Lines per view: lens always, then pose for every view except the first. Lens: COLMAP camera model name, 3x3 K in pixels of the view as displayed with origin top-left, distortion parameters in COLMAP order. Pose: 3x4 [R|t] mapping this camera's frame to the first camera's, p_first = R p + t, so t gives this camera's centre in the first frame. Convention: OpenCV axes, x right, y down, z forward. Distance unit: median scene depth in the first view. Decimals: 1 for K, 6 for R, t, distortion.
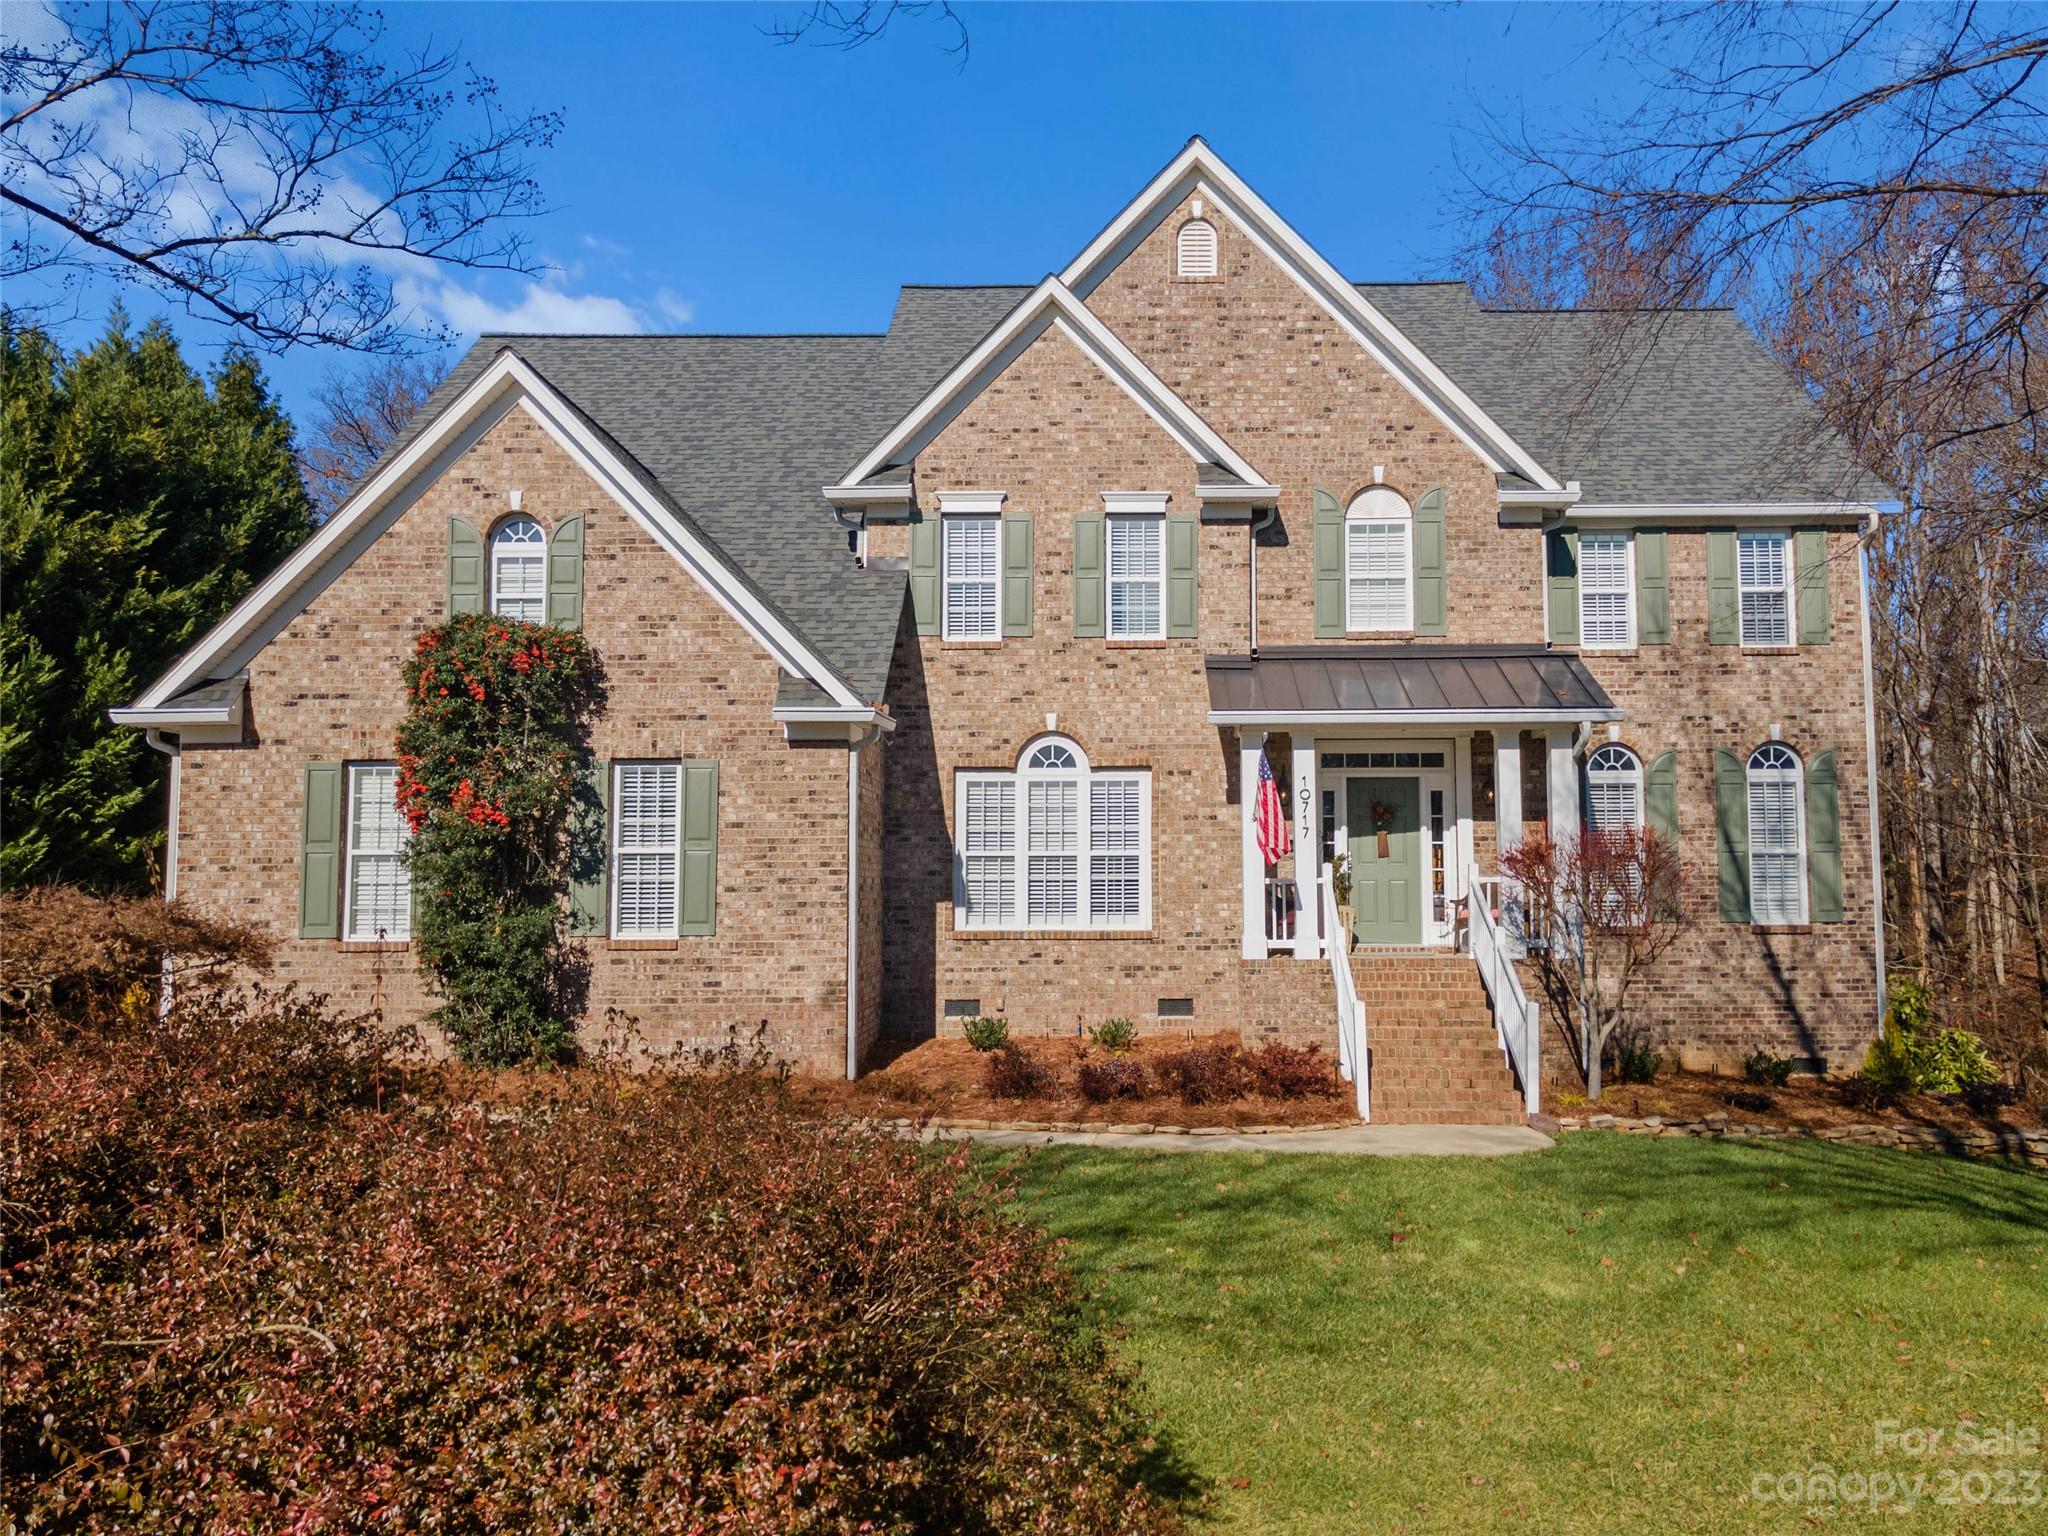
lens RADIAL K [[1477.6, 0, 1017.1], [0, 1477.6, 753.6], [0, 0, 1]] dist [0.009722, 0.001403]
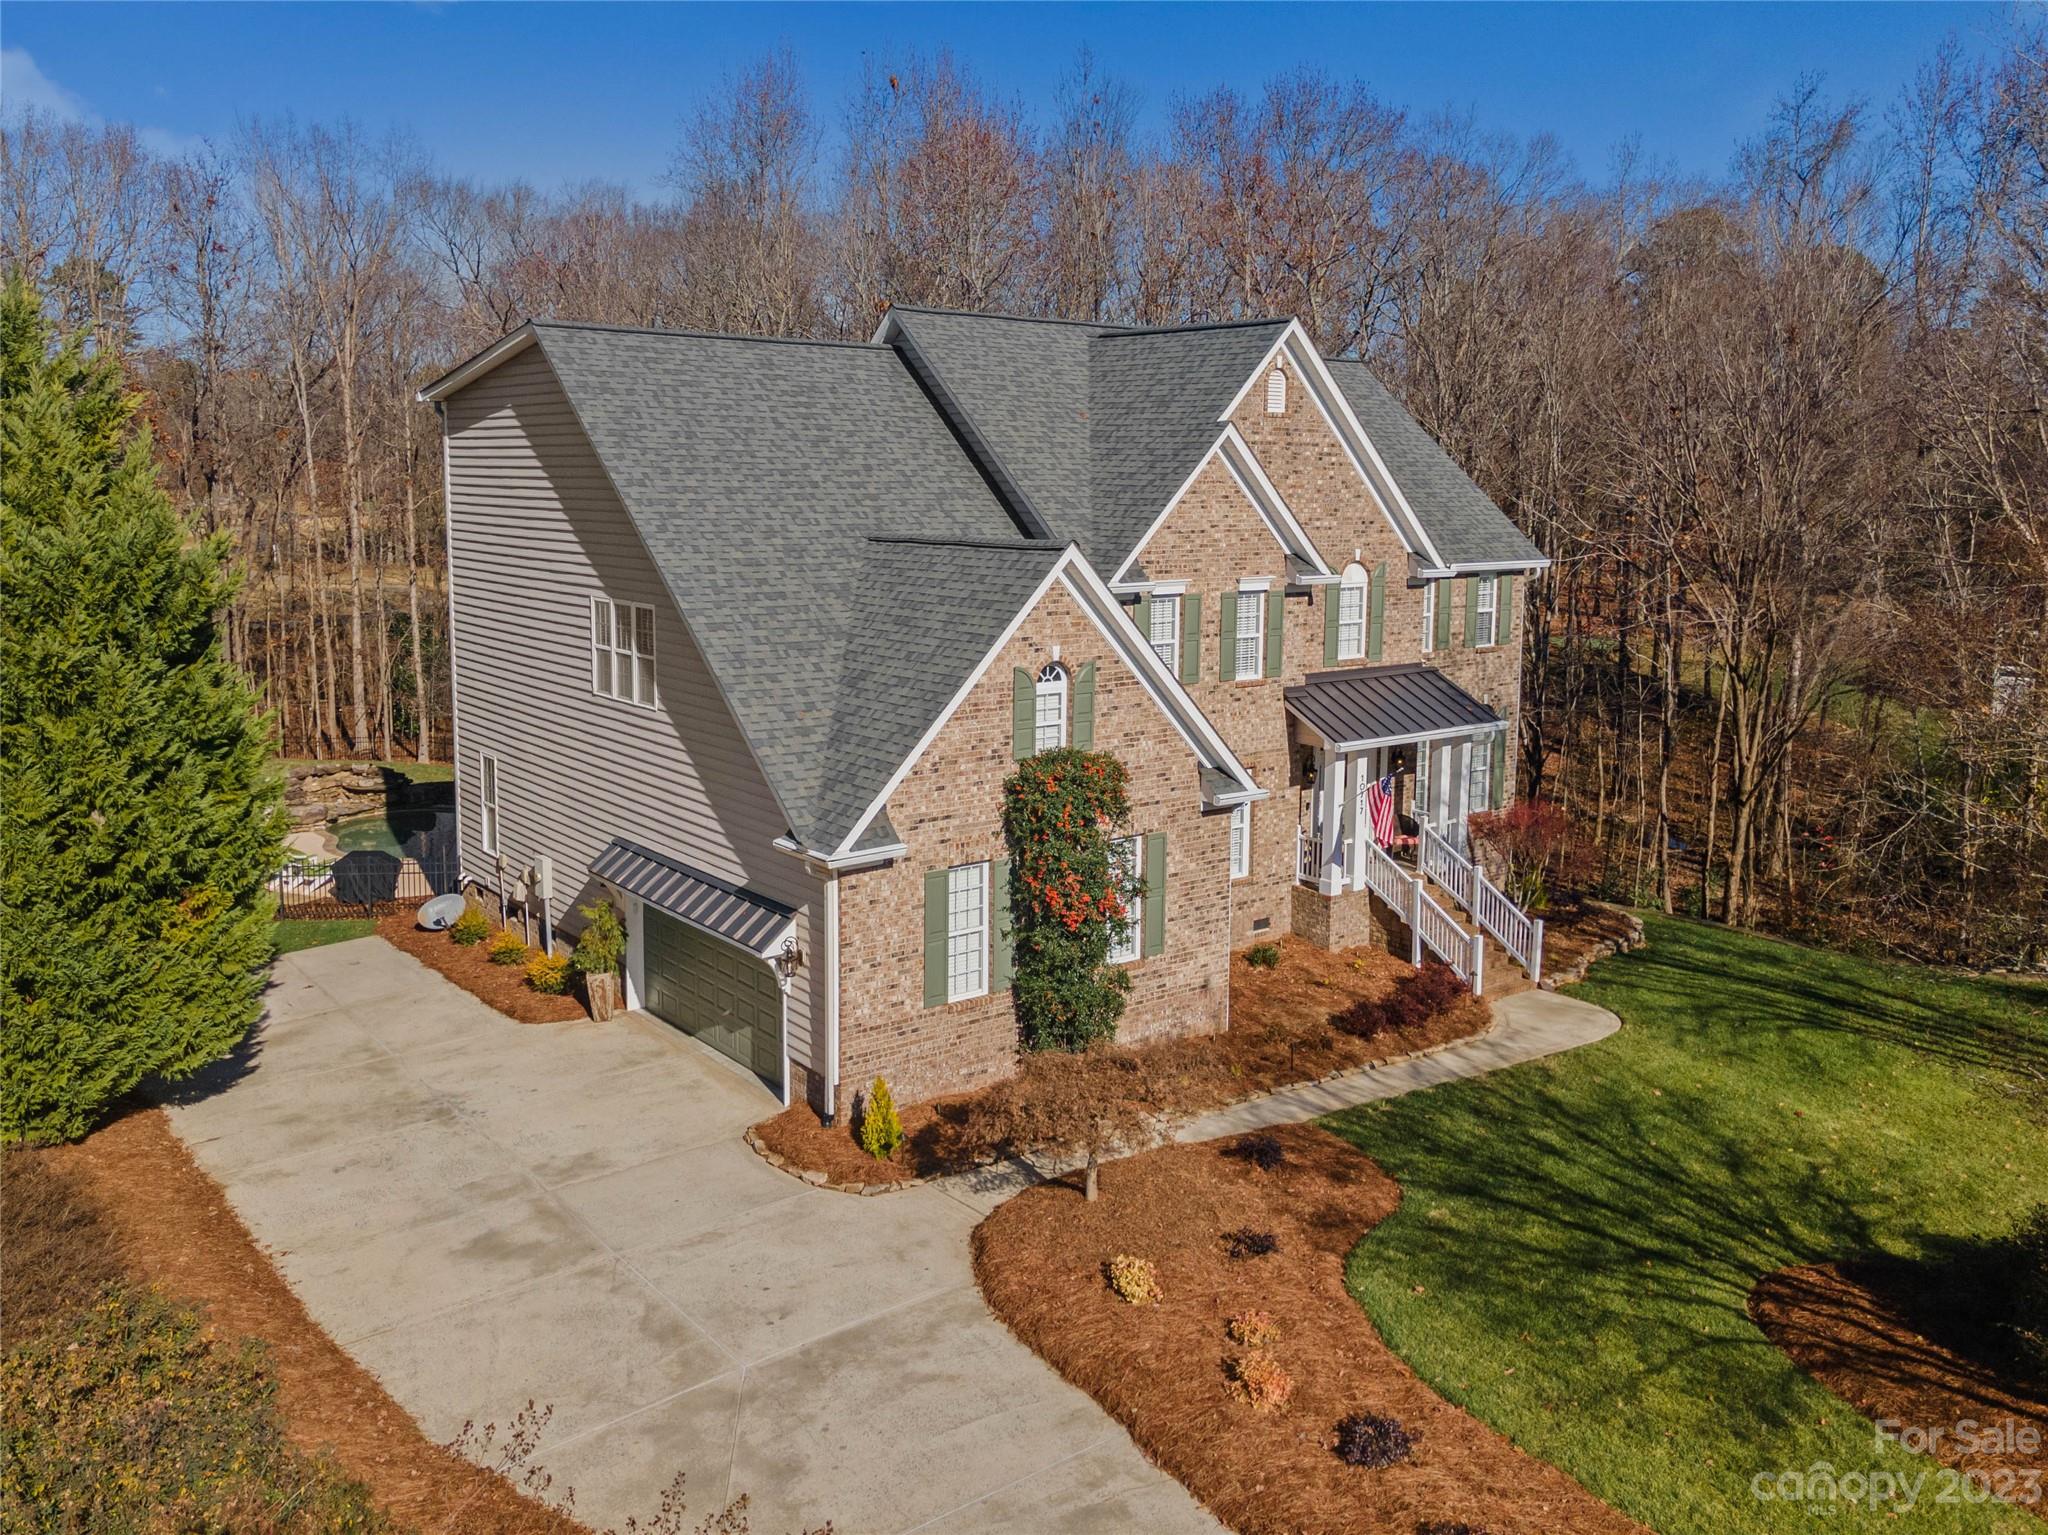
lens RADIAL K [[1423.4, 0, 1022.8], [0, 1423.4, 697.6], [0, 0, 1]] dist [0.002555, 0.000210]
pose [[0.827234, -0.057087, 0.558950, -0.884744], [-0.041121, 0.986006, 0.161562, -0.277591], [-0.560351, -0.156634, 0.813310, -0.000201]]
